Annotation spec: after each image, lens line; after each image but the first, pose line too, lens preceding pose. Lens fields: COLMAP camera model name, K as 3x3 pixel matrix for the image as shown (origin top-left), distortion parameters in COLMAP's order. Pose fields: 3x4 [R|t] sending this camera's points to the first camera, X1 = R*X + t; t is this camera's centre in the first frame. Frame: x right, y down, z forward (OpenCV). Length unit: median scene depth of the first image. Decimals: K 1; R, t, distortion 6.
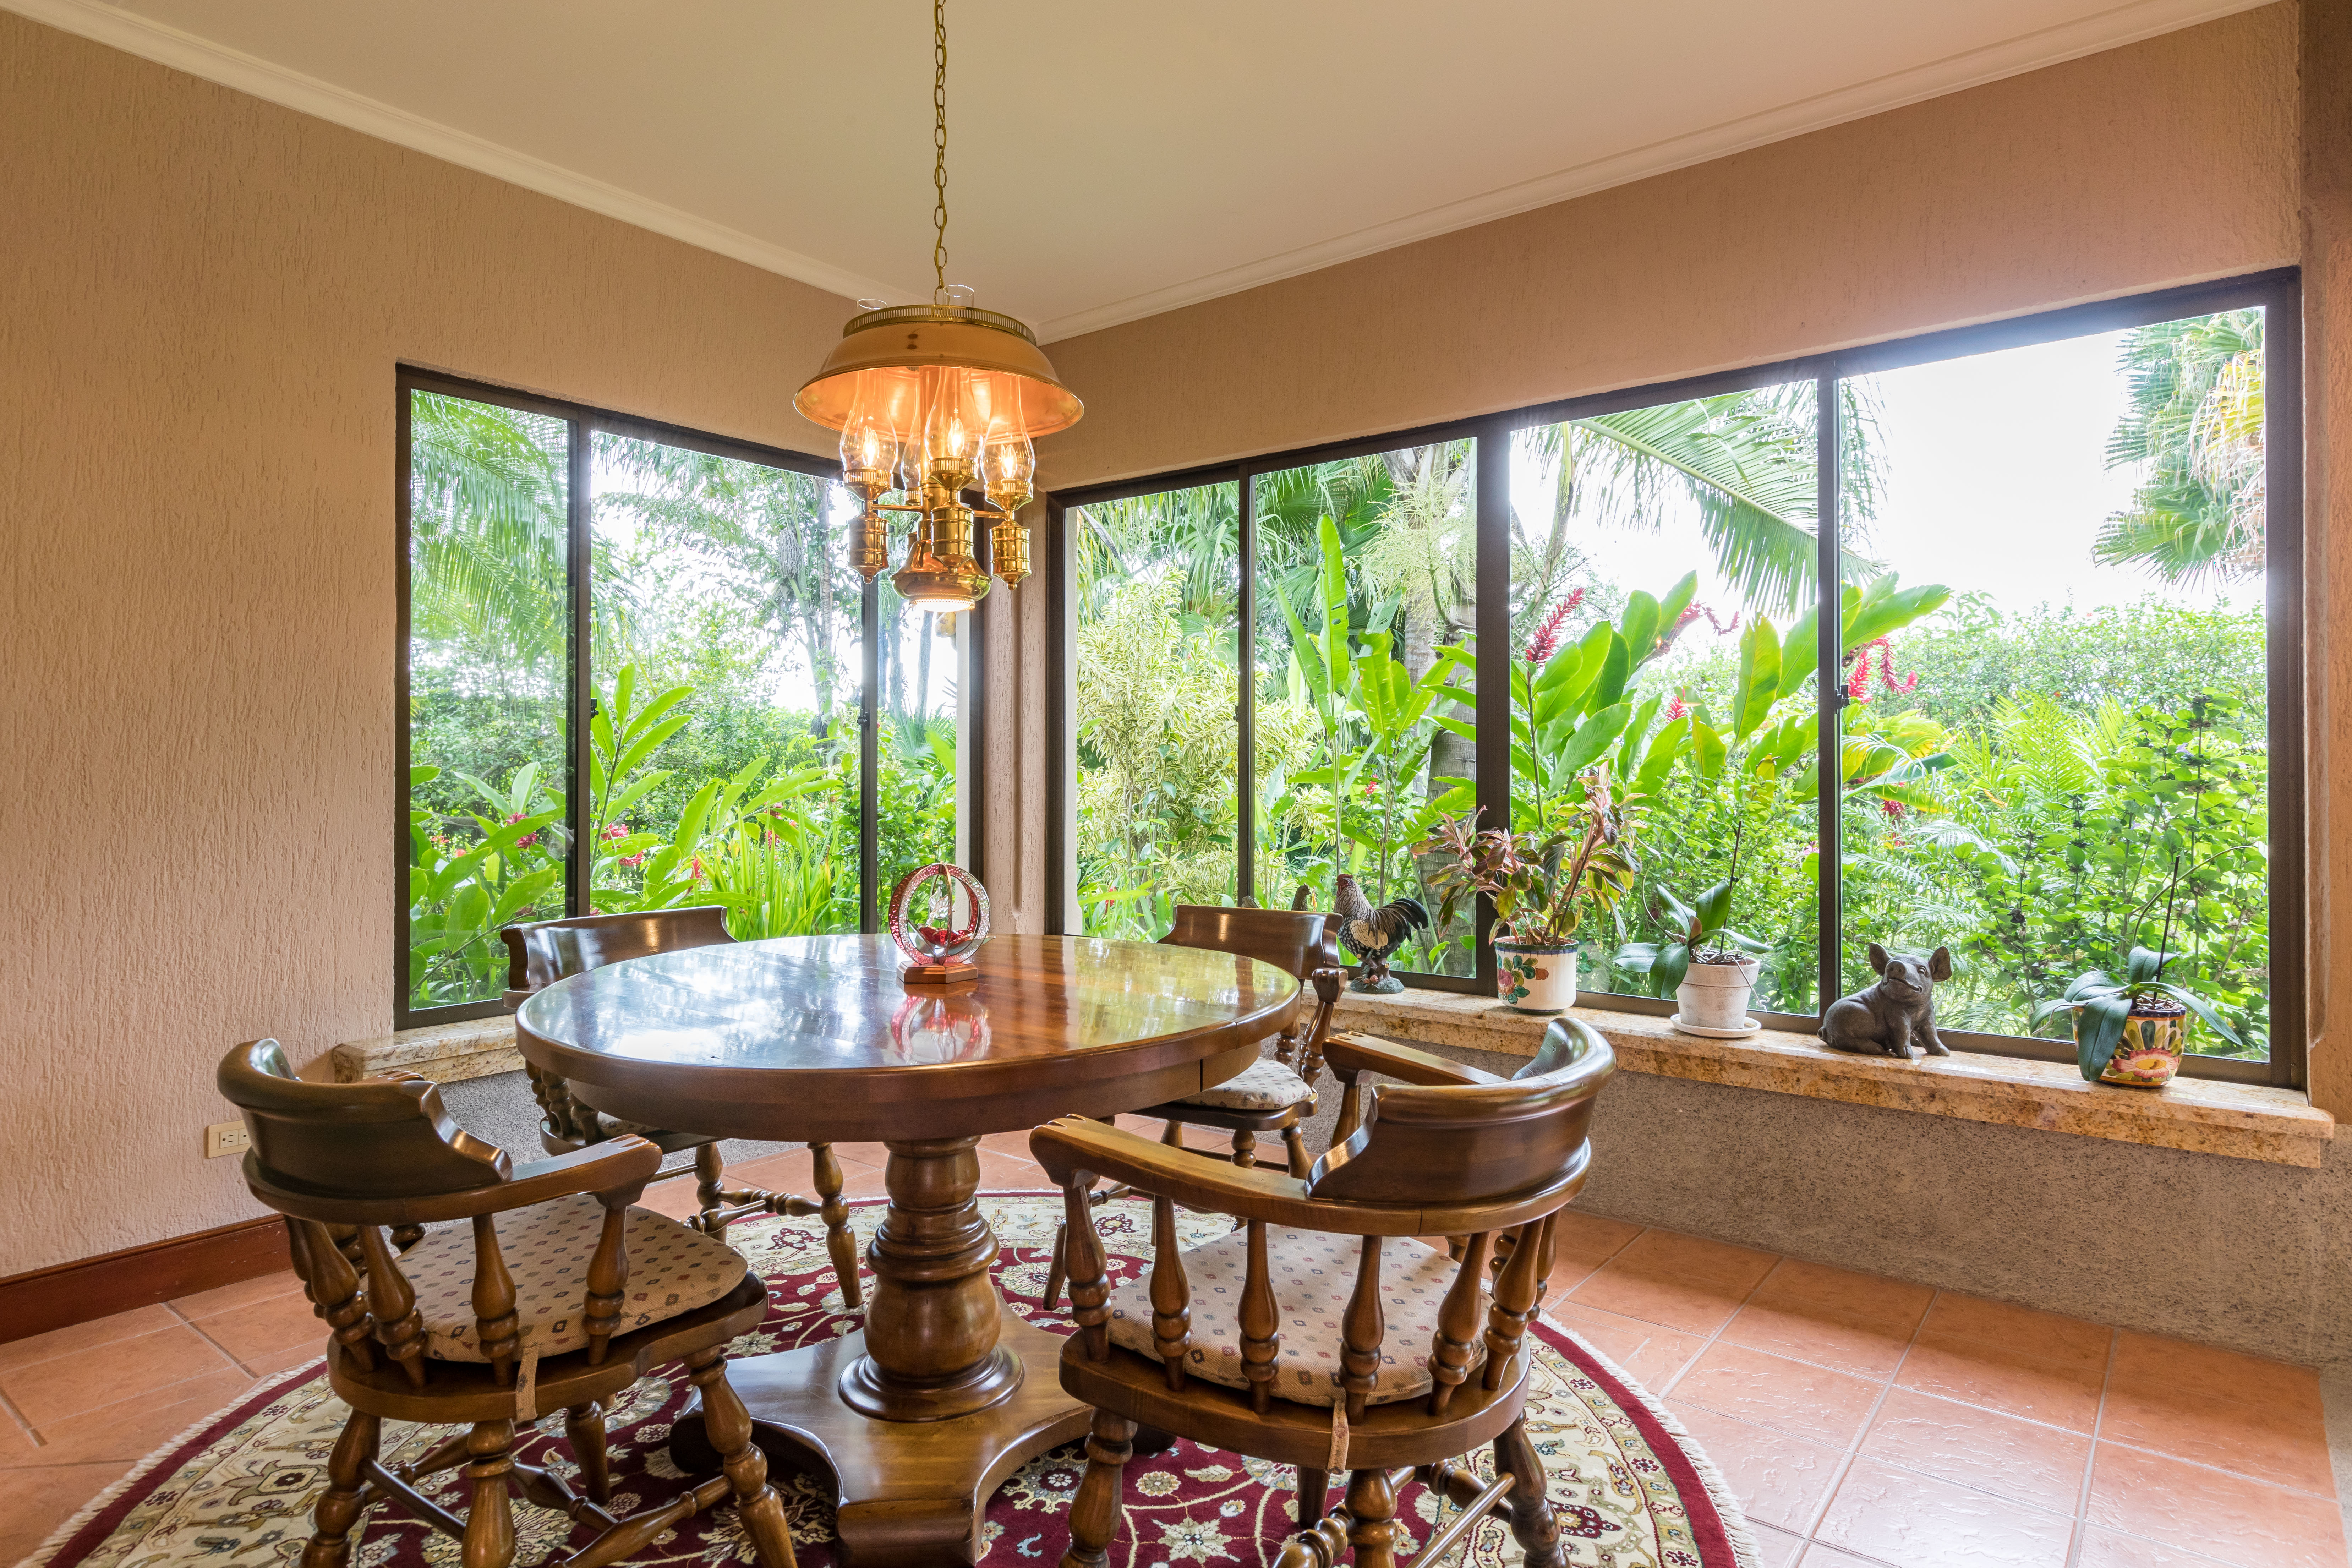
lens RADIAL K [[1315.2, 0, 1175.7], [0, 1315.2, 754.2], [0, 0, 1]] dist [-0.001588, -0.000473]
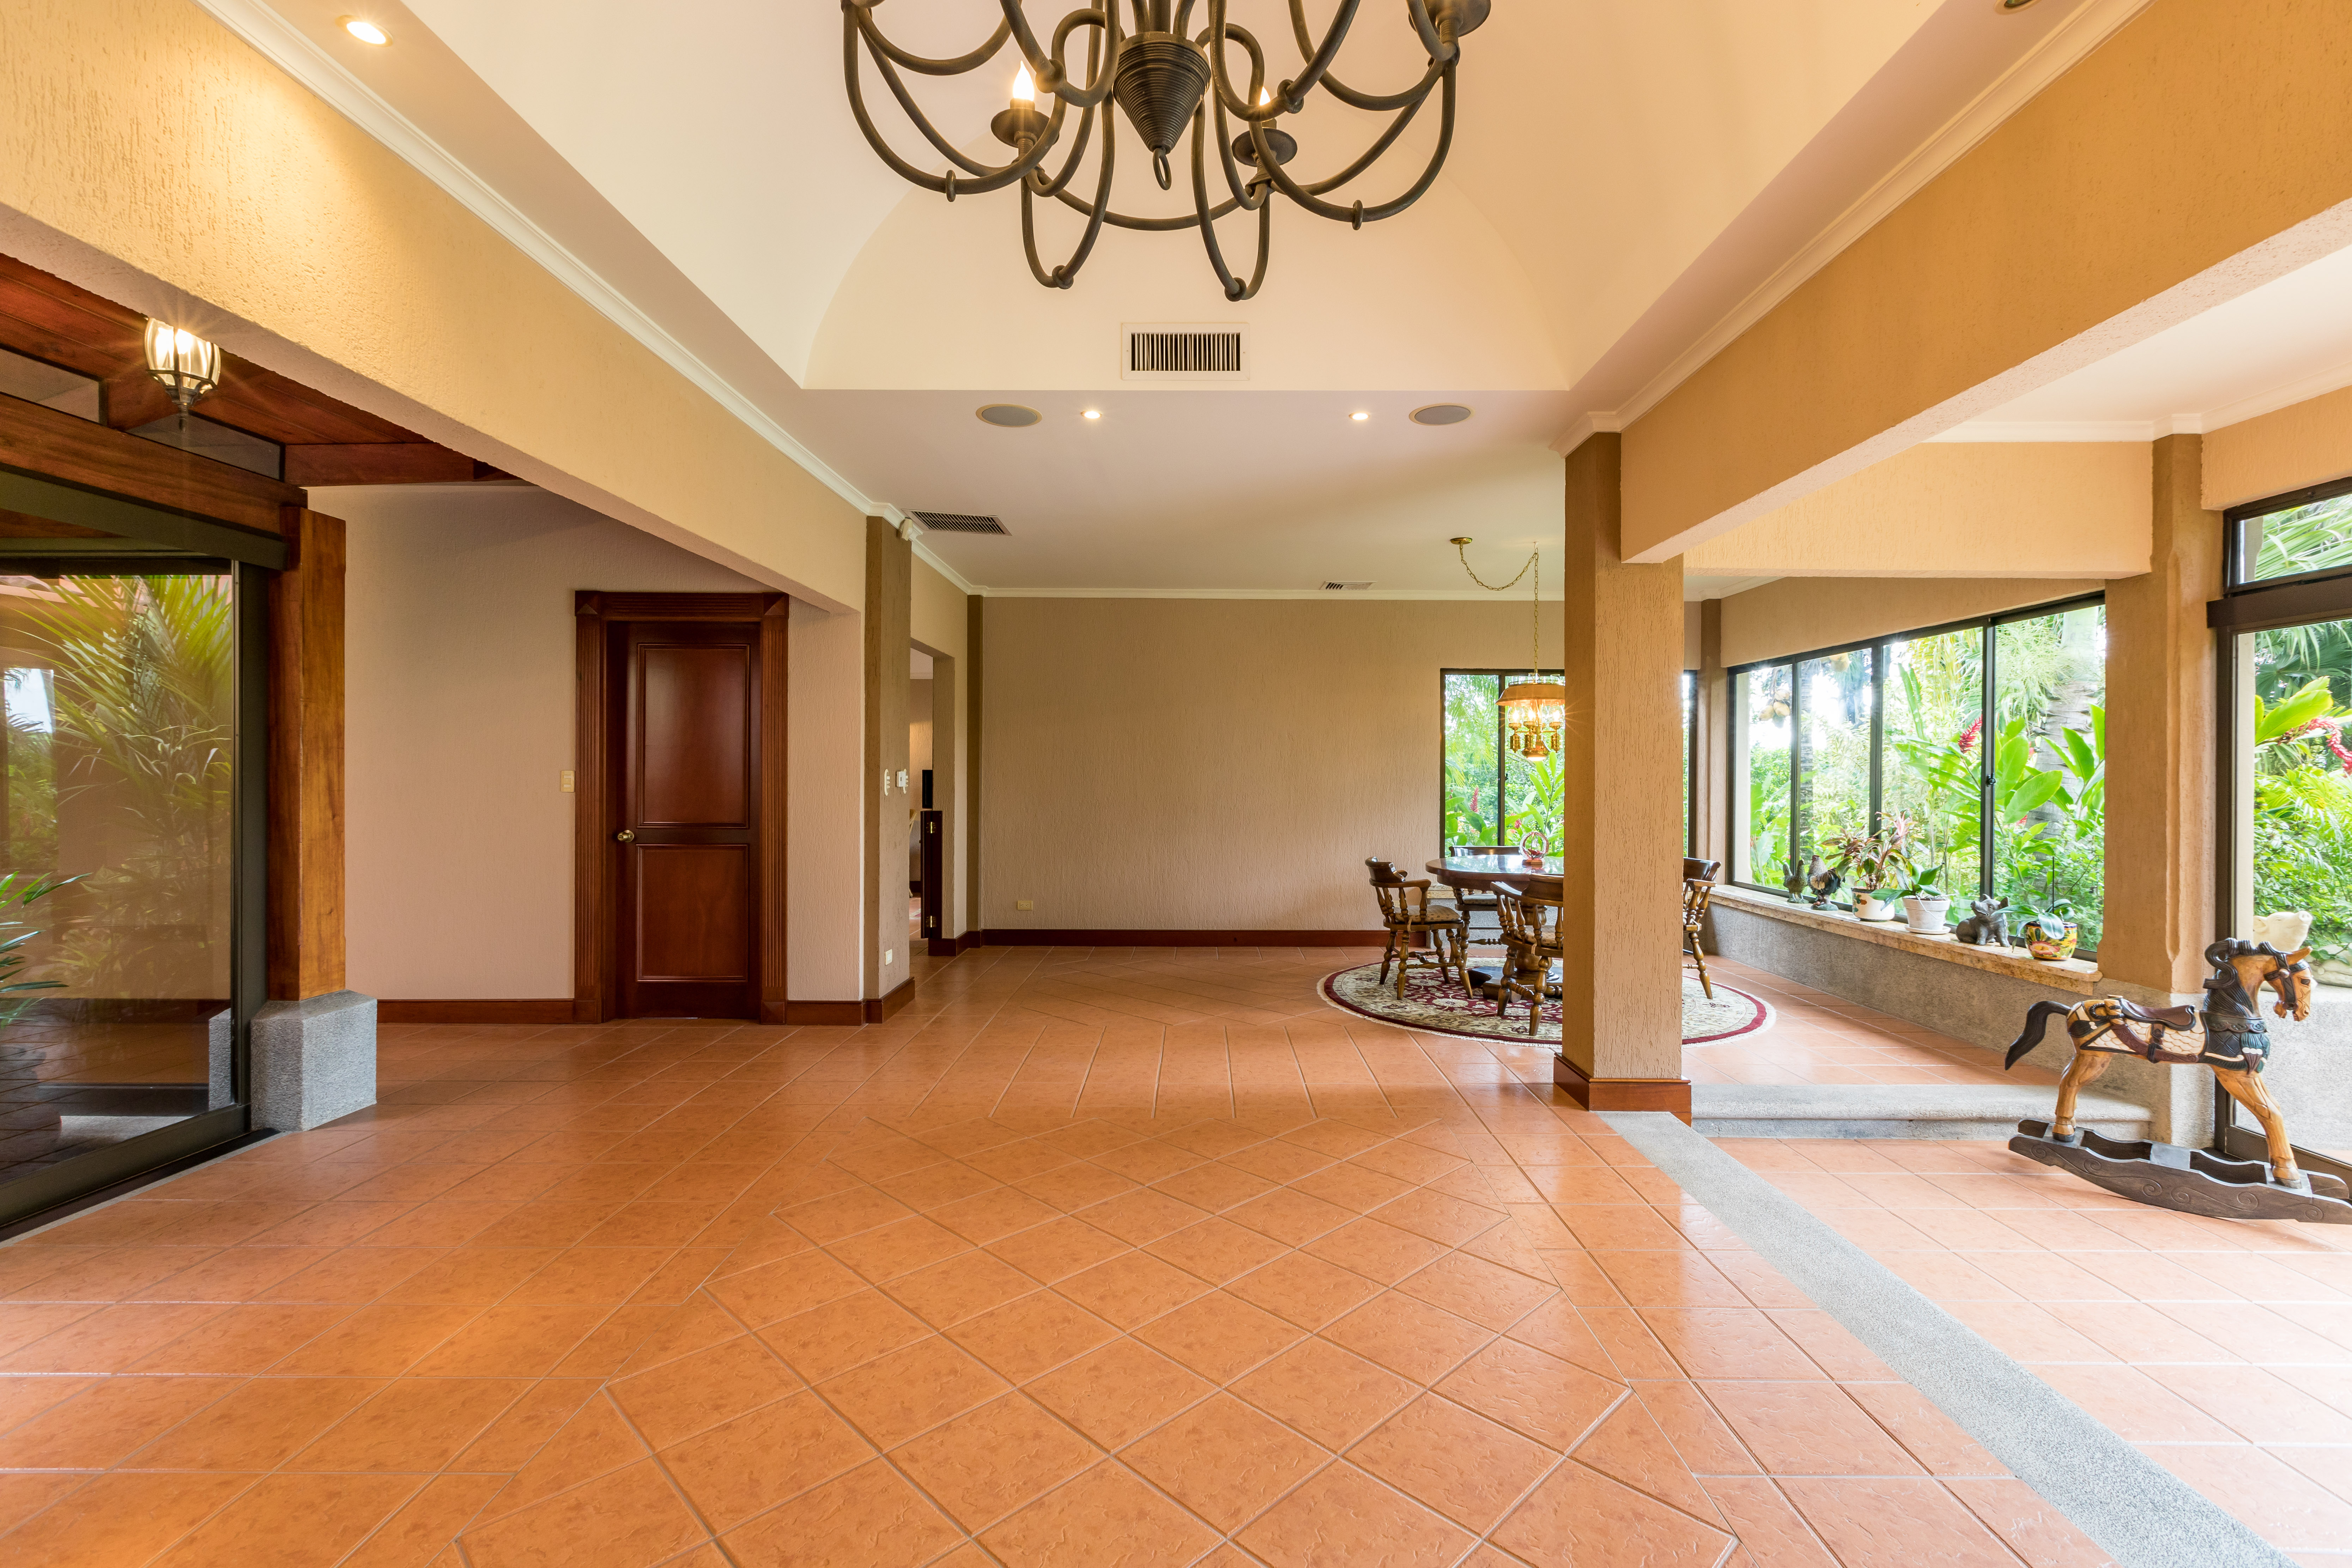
lens RADIAL K [[1054.1, 0, 1175.7], [0, 1054.1, 773.8], [0, 0, 1]] dist [0.000783, 0.000217]
pose [[0.609087, 0.002562, -0.793099, 1.045238], [0.001638, 0.999989, 0.004488, -0.061216], [0.793102, -0.004033, 0.609076, -1.055357]]
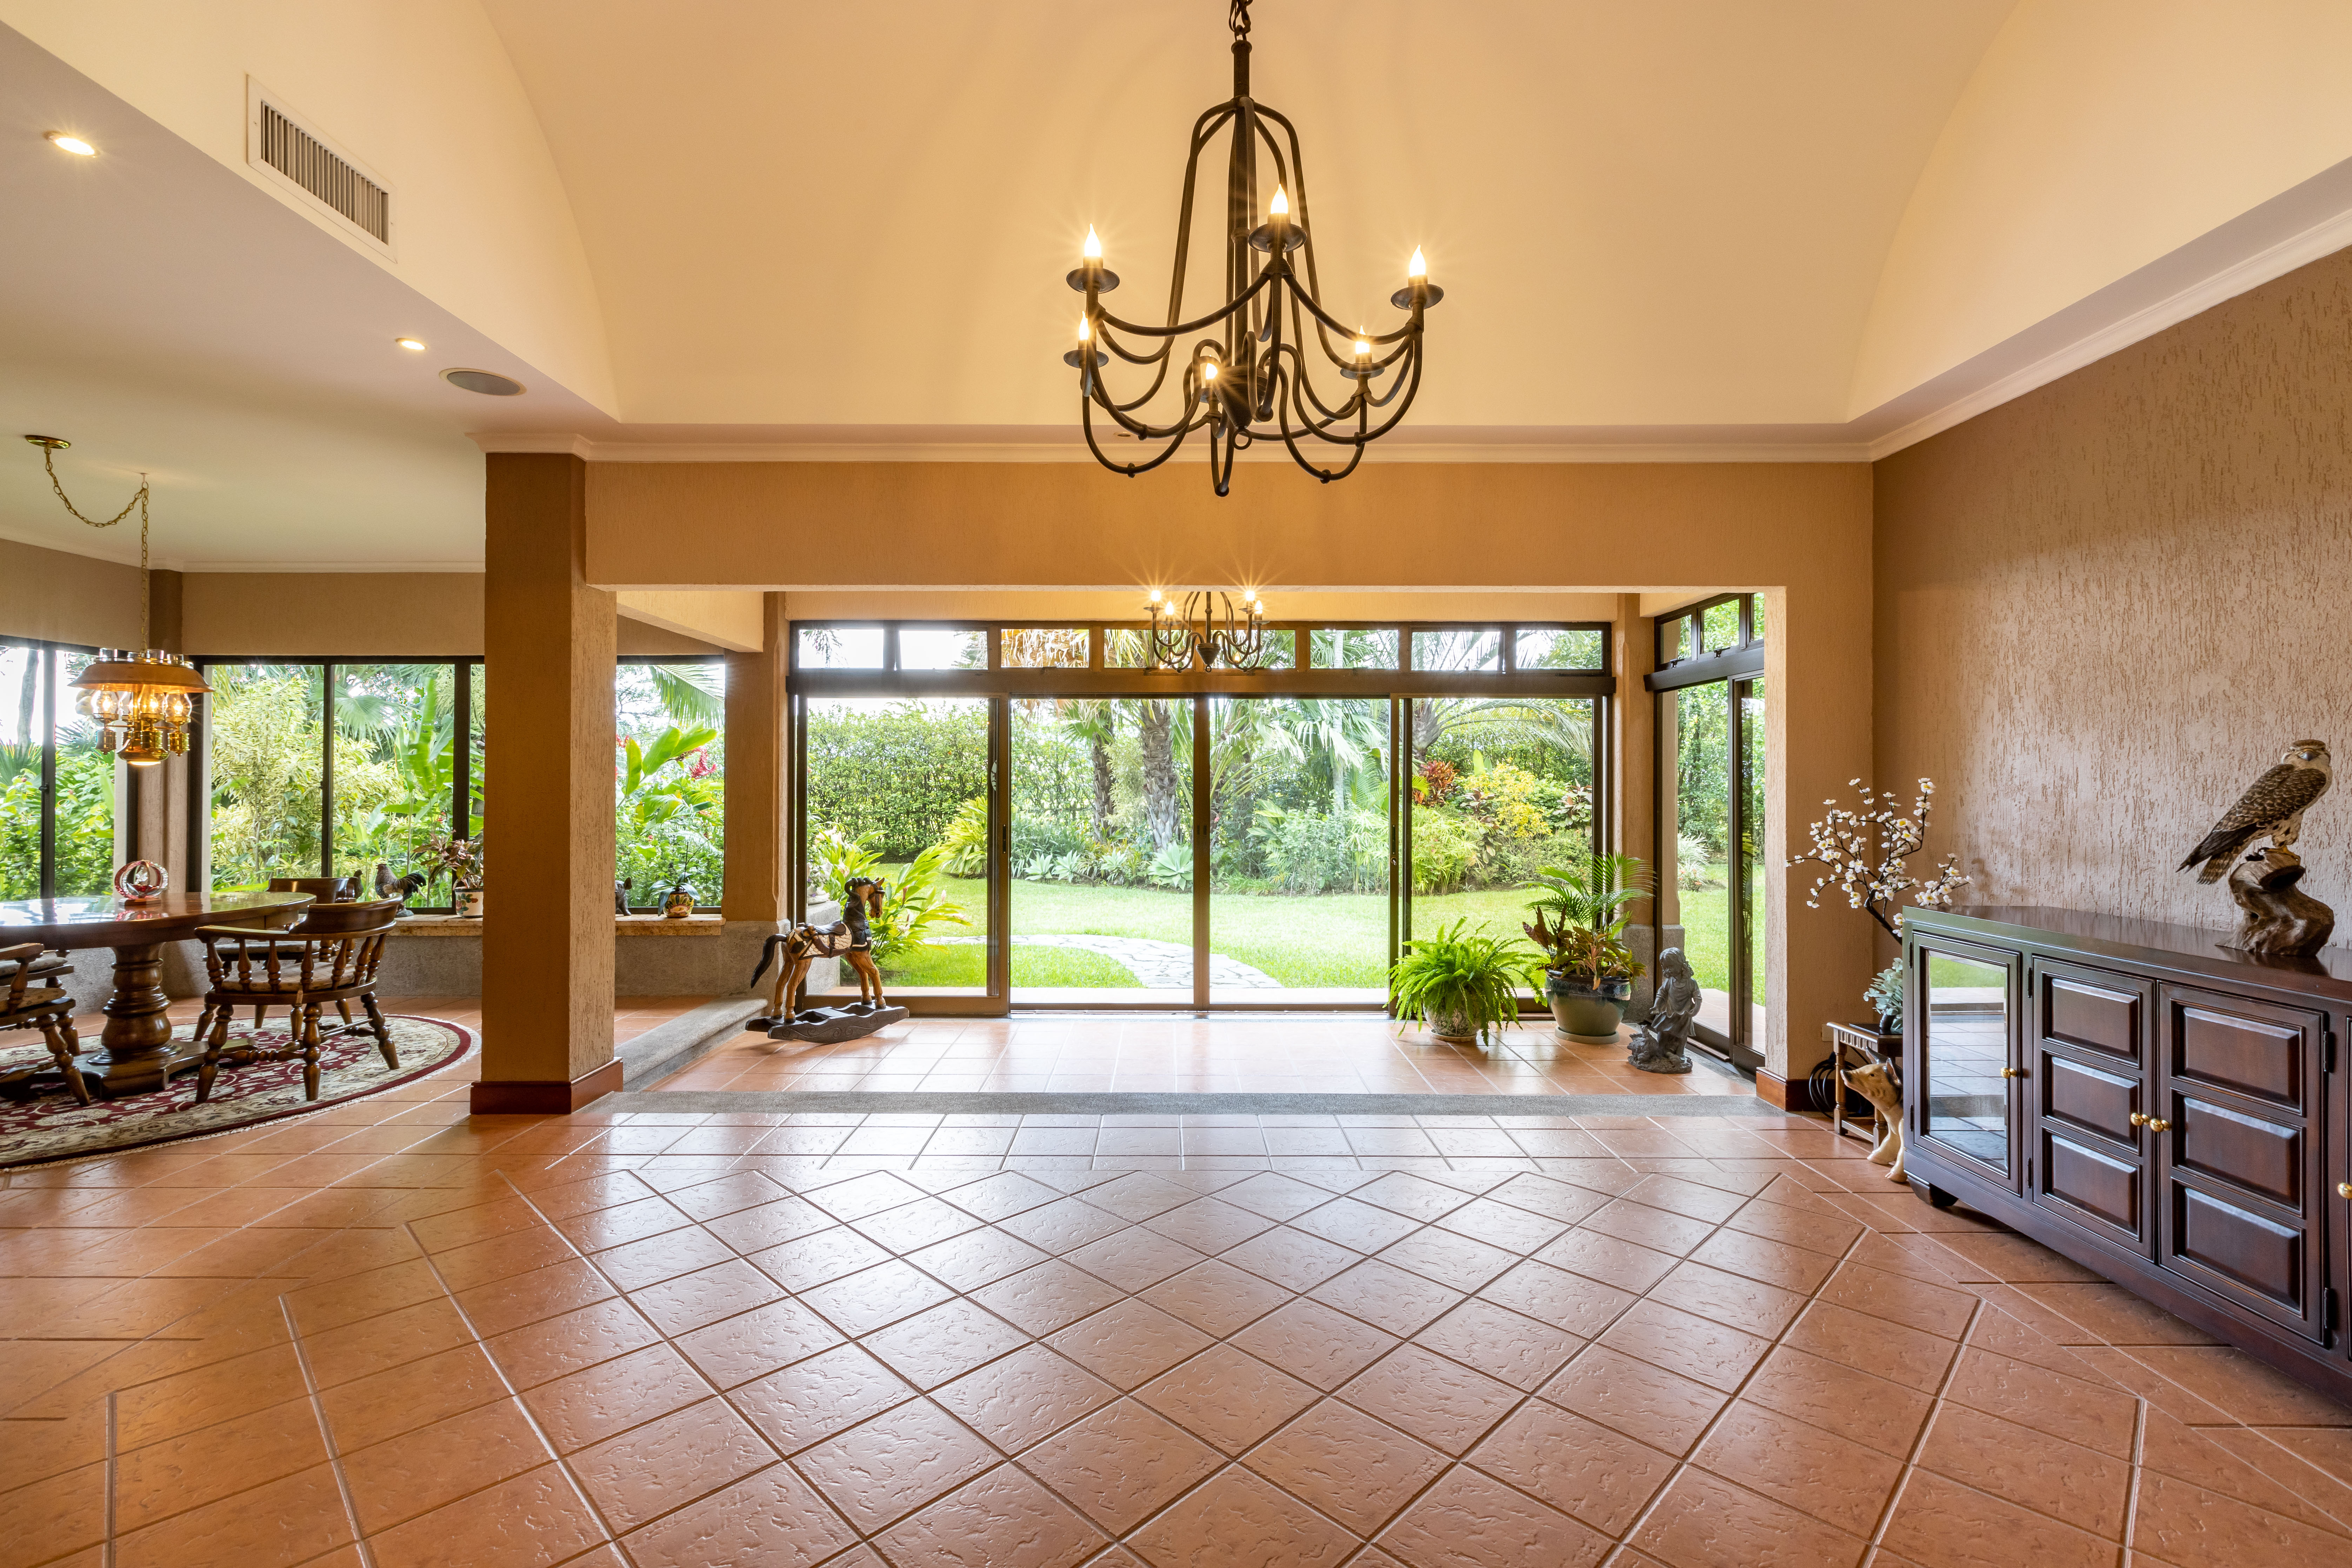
lens RADIAL K [[1054.0, 0, 1175.7], [0, 1054.0, 773.8], [0, 0, 1]] dist [0.000783, 0.000217]
pose [[0.786766, 0.006563, 0.617216, 0.103509], [-0.006407, 0.999976, -0.002467, -0.069888], [-0.617218, -0.002013, 0.786790, -1.382229]]
